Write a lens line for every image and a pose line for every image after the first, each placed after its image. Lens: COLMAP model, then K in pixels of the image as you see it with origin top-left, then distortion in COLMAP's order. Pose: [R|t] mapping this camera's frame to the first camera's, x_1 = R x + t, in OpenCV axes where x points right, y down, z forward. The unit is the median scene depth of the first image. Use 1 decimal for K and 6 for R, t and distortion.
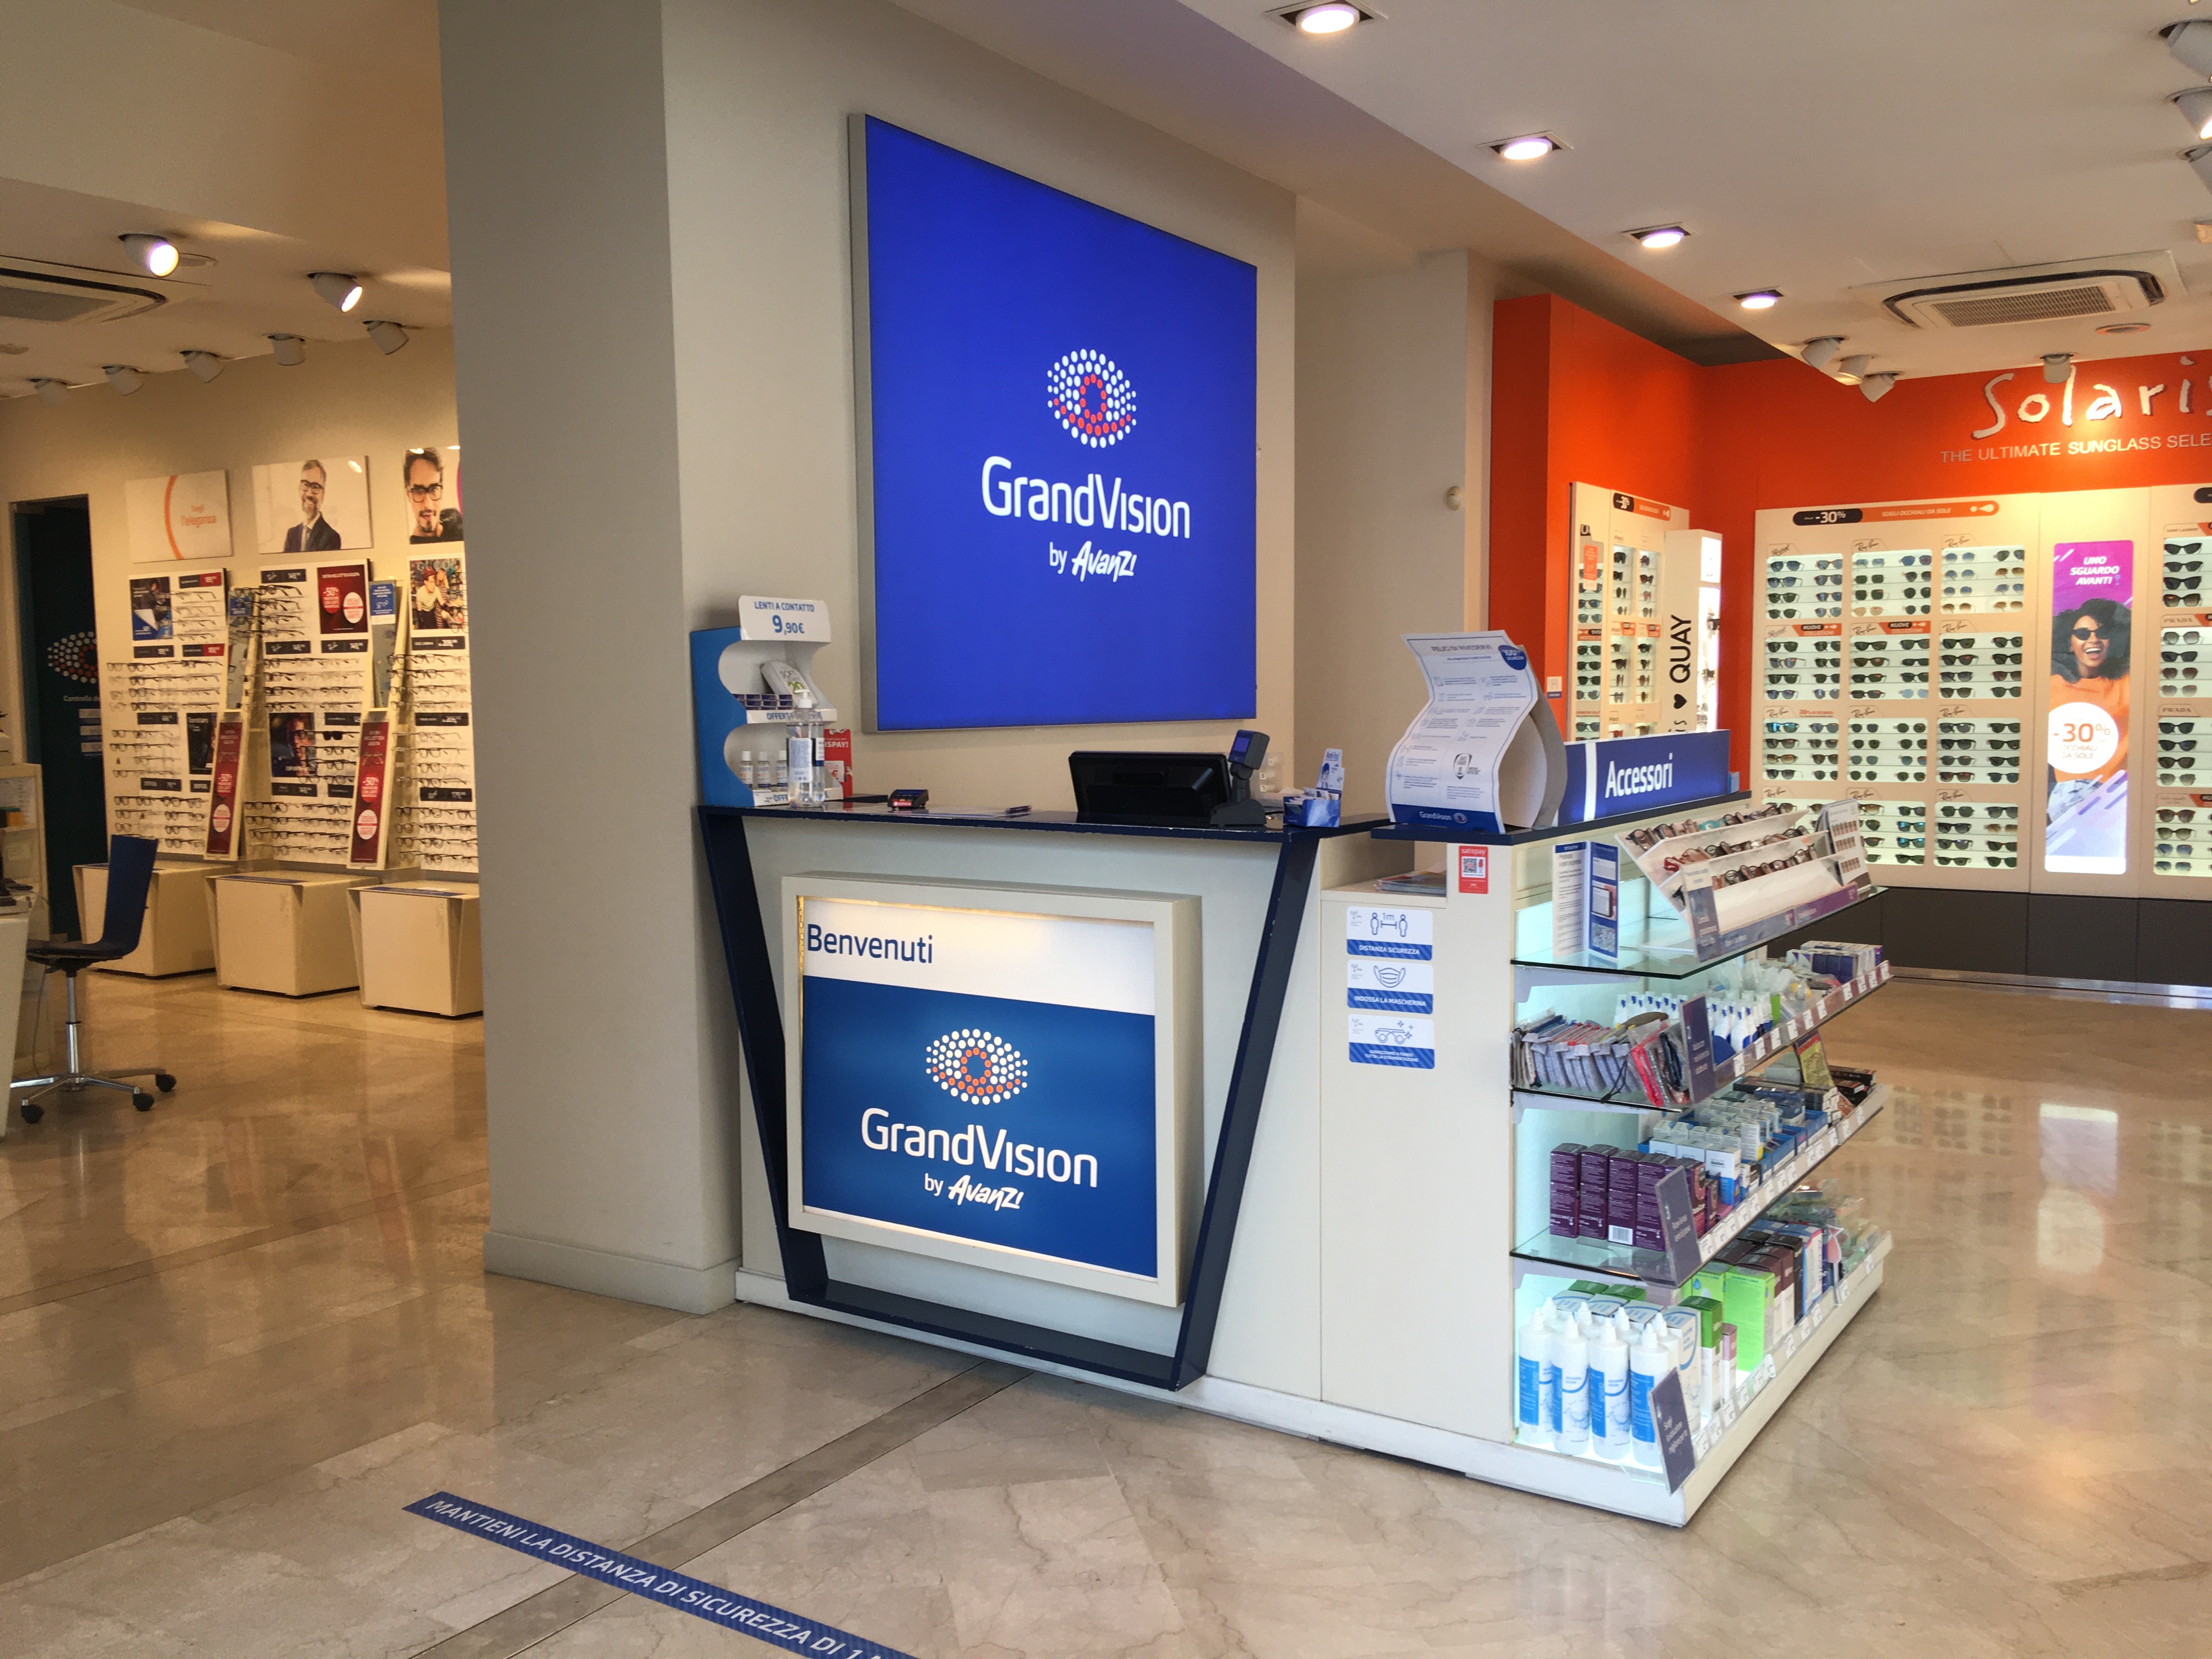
lens RADIAL K [[1876.4, 0, 1099.7], [0, 1876.4, 836.8], [0, 0, 1]] dist [0.100939, -0.132117]
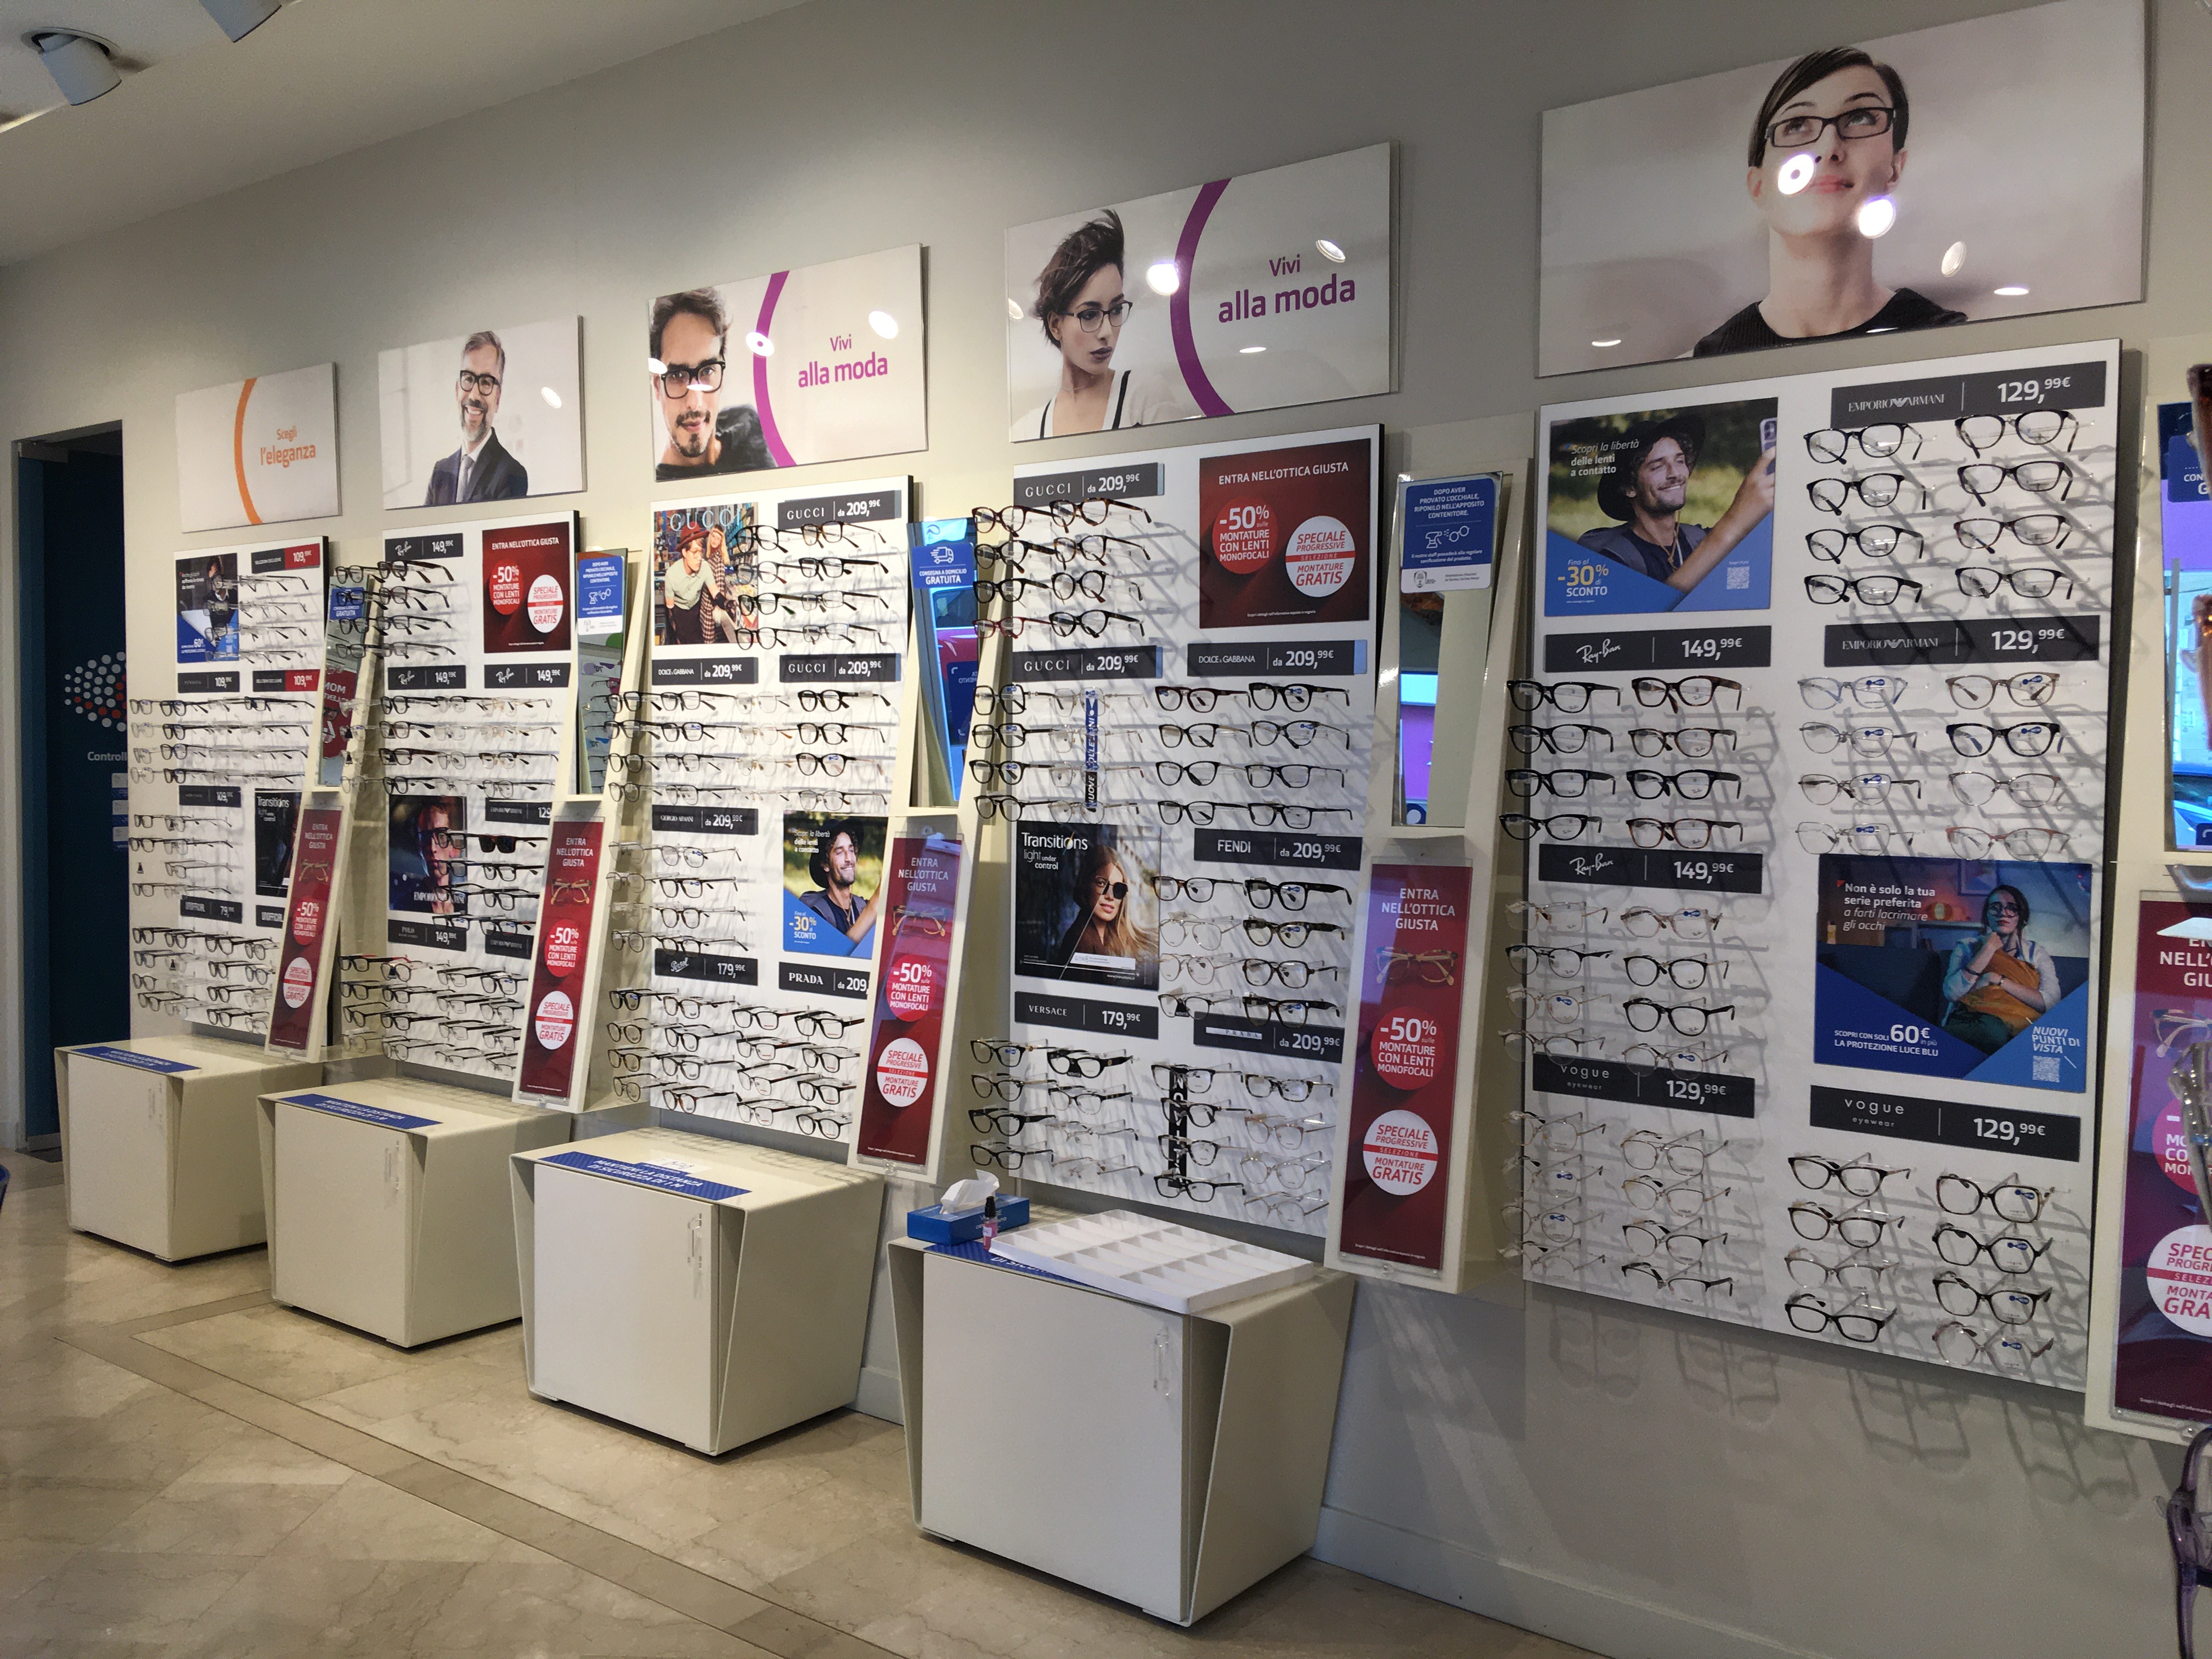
lens RADIAL K [[1876.4, 0, 1113.0], [0, 1876.4, 830.8], [0, 0, 1]] dist [0.100939, -0.132117]
pose [[0.996846, 0.025510, -0.075154, -0.188579], [-0.028208, 0.998987, -0.035057, -0.042004], [0.074184, 0.037066, 0.996556, 0.475757]]
